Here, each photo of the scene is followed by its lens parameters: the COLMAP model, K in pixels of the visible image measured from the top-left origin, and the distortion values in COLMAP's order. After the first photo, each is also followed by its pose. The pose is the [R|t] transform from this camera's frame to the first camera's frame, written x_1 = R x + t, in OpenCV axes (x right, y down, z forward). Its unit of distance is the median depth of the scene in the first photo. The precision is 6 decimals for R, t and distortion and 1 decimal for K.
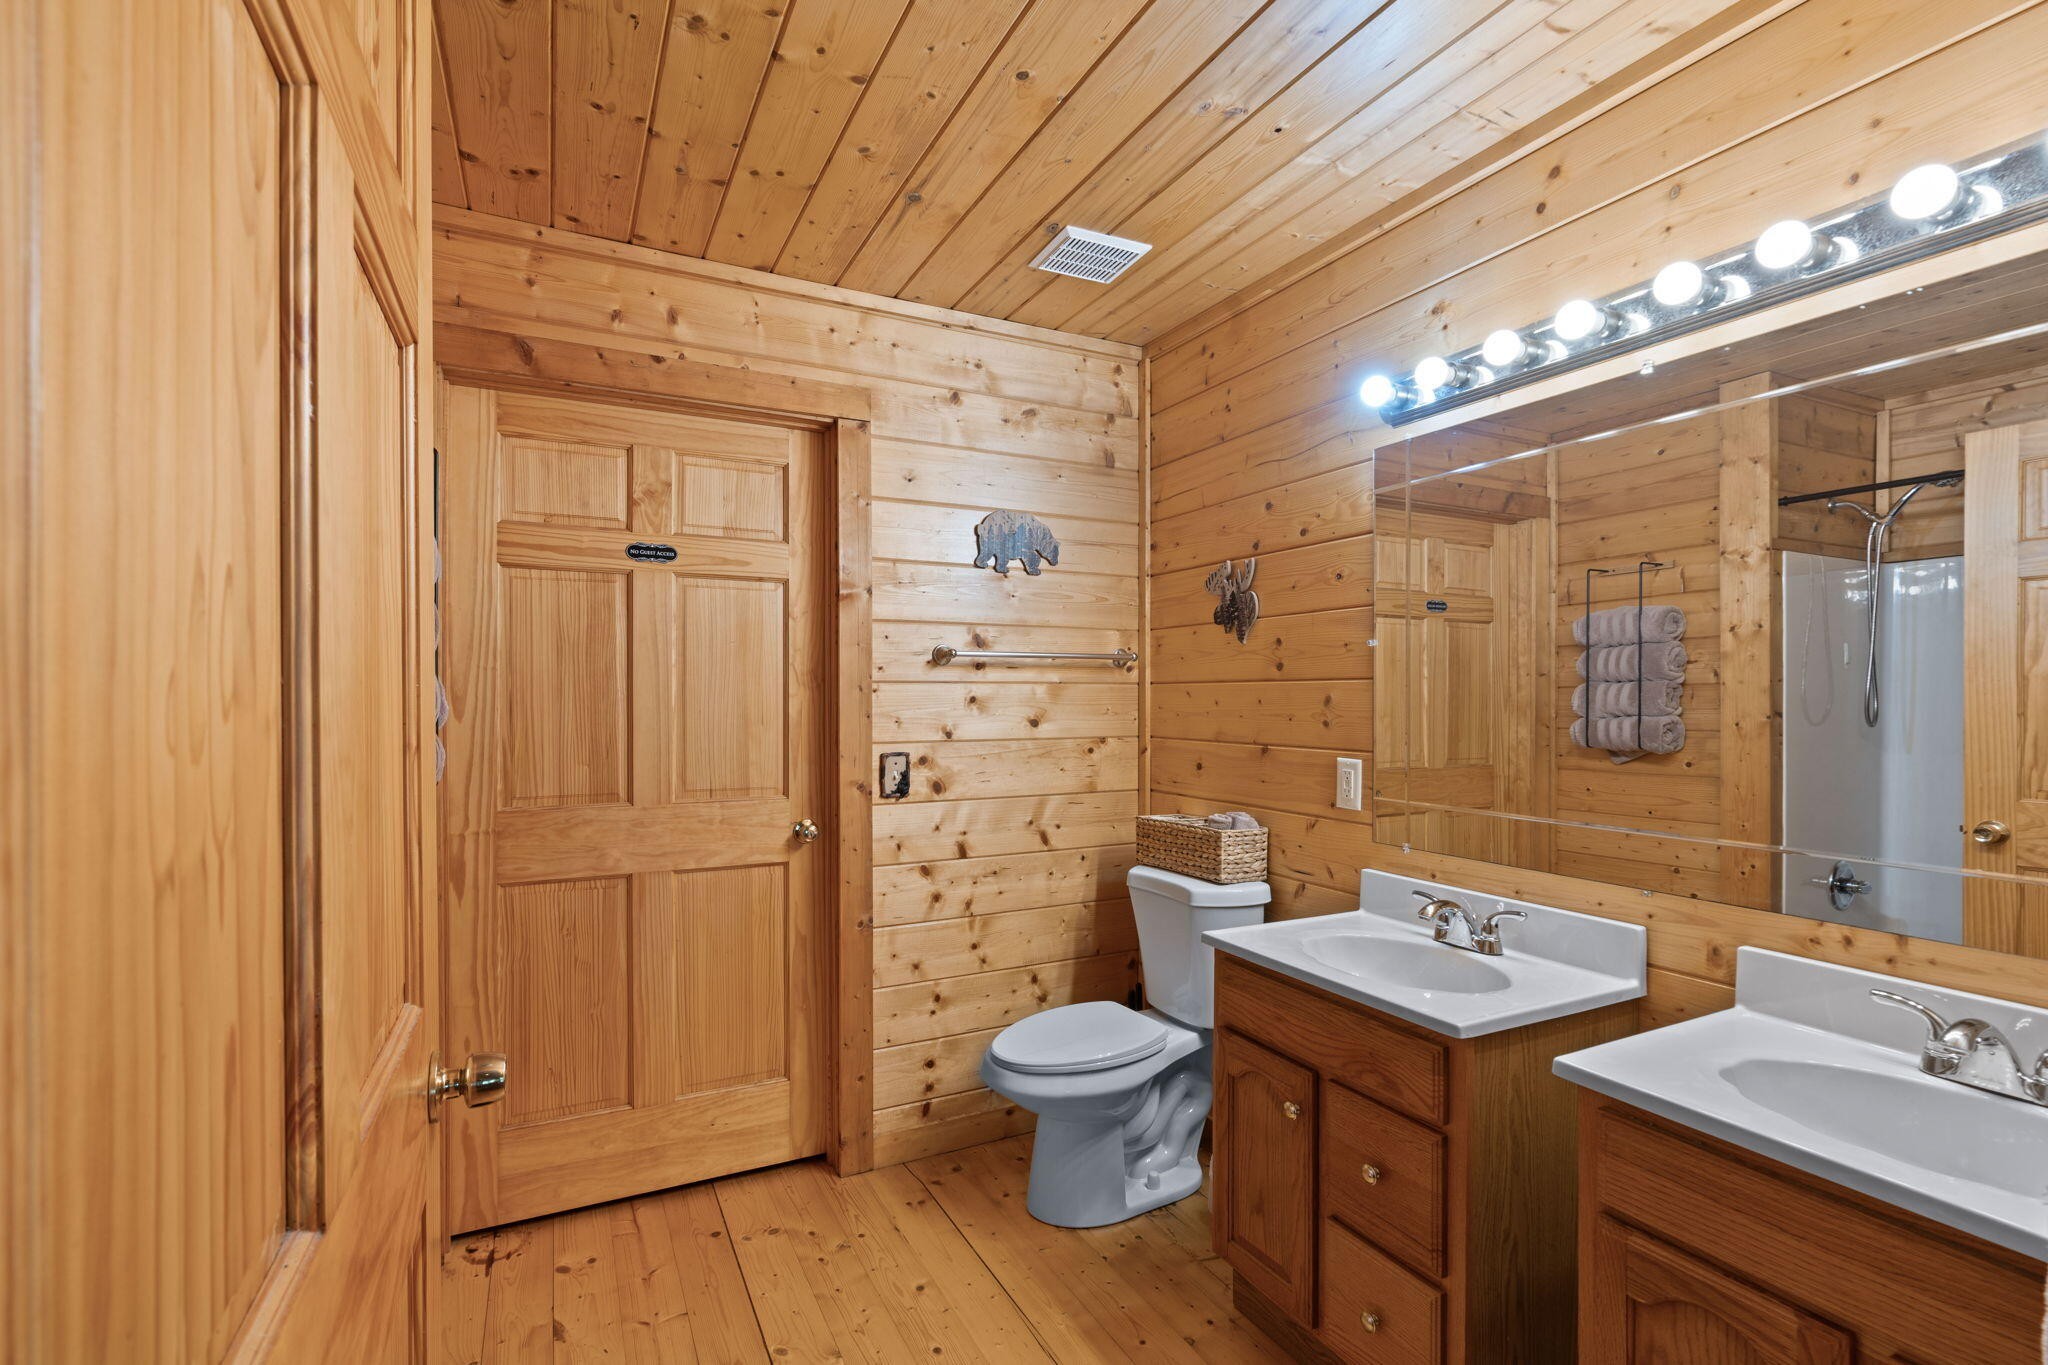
lens RADIAL K [[930.8, 0, 1022.8], [0, 930.8, 696.1], [0, 0, 1]] dist [-0.008223, 0.000838]
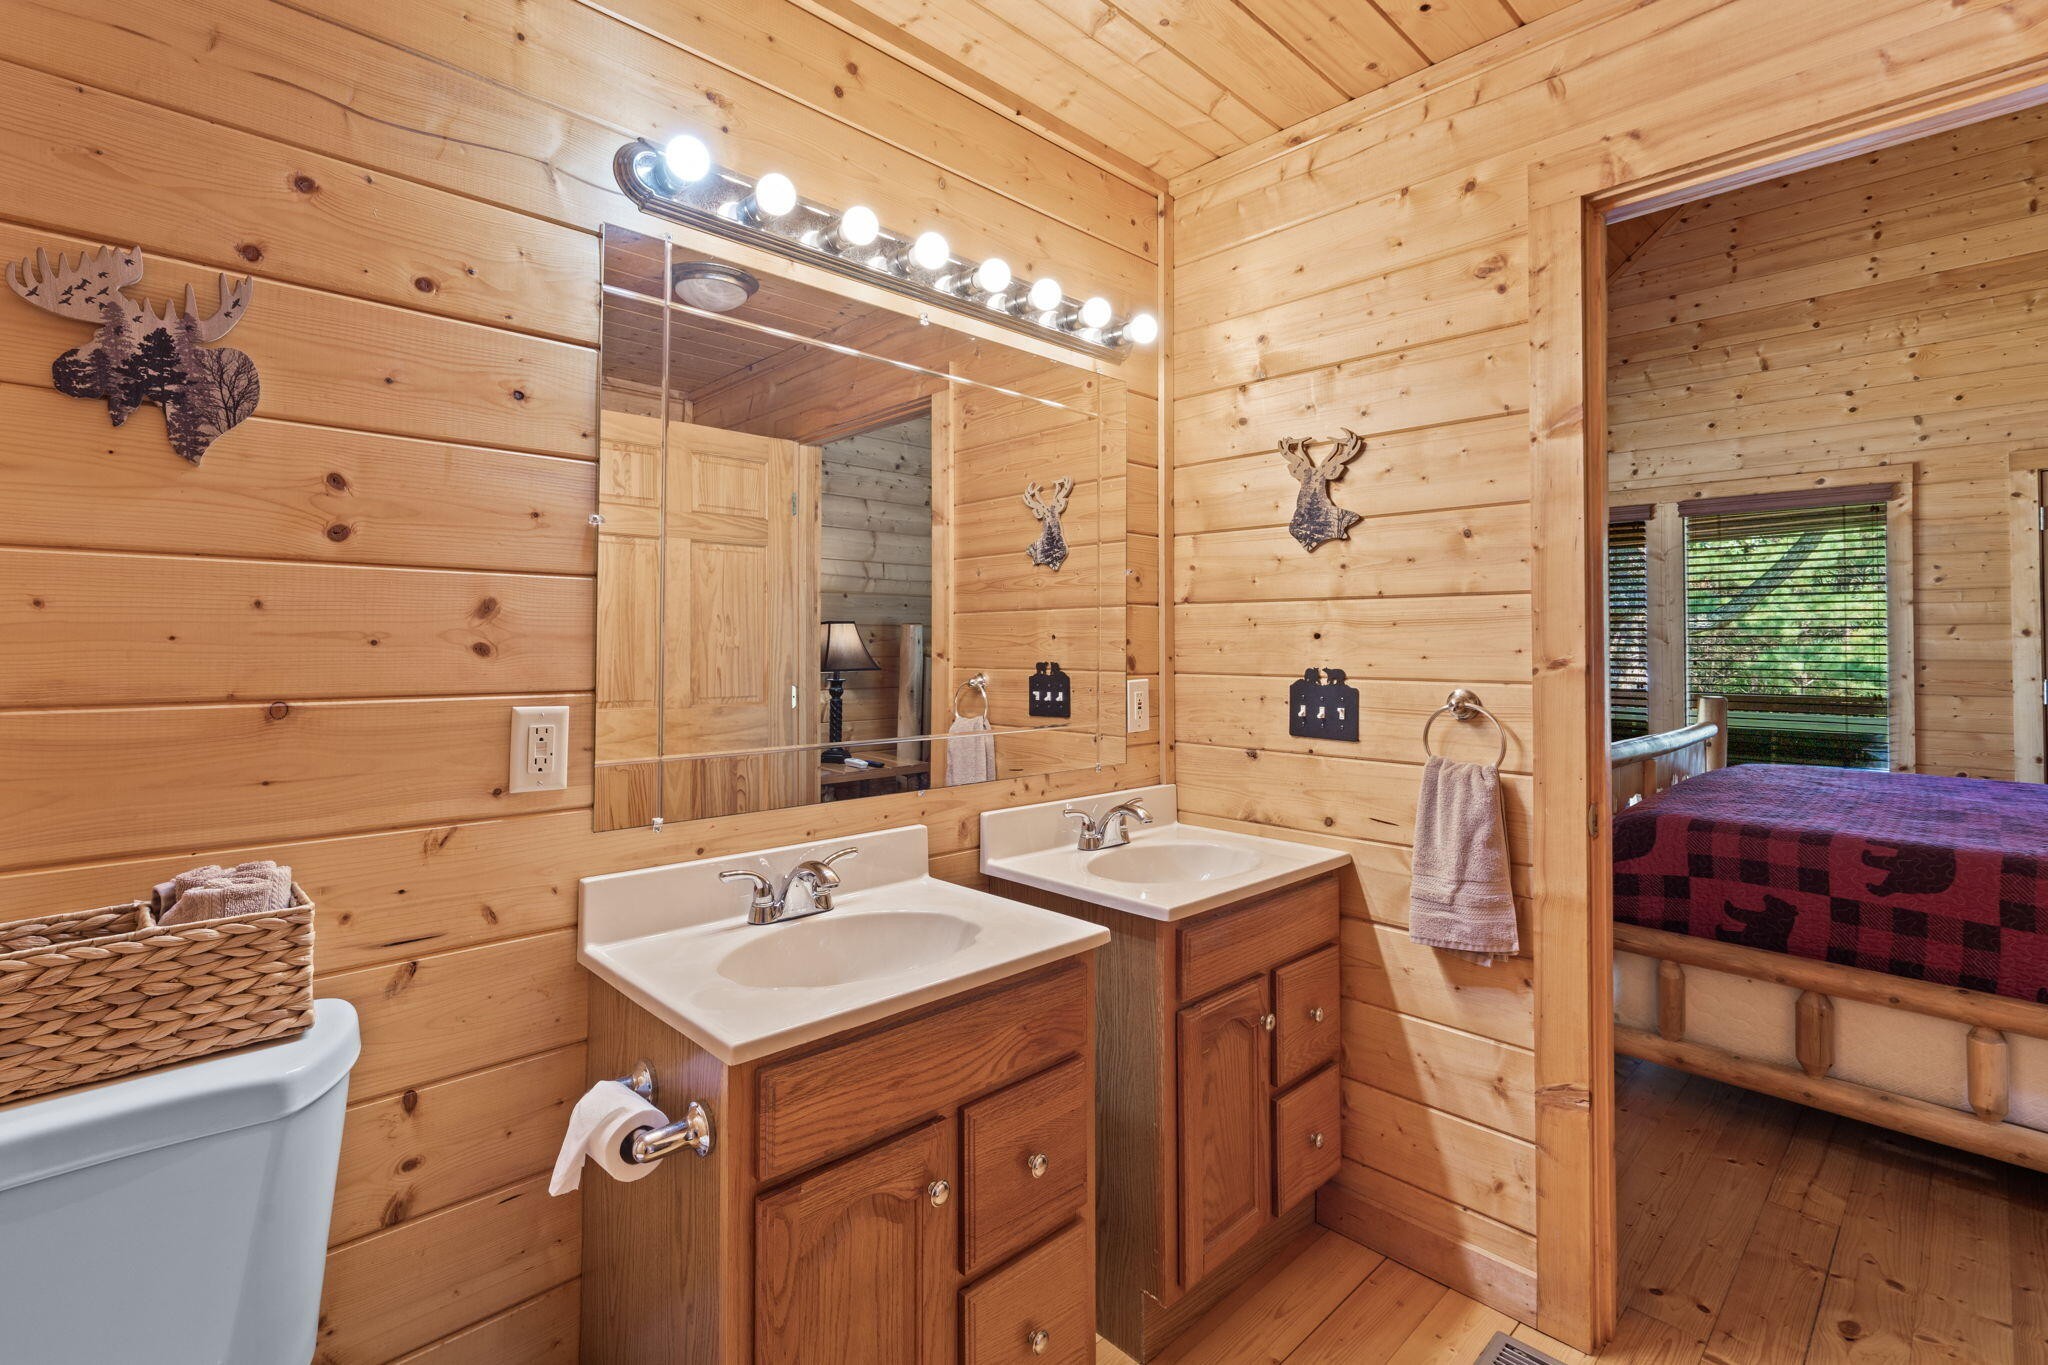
lens RADIAL K [[930.8, 0, 1035.1], [0, 930.8, 626.8], [0, 0, 1]] dist [-0.008223, 0.000838]
pose [[-0.297259, 0.018946, 0.954609, -0.303899], [-0.002144, 0.999787, -0.020511, 0.027248], [-0.954794, -0.008144, -0.297156, 0.850714]]
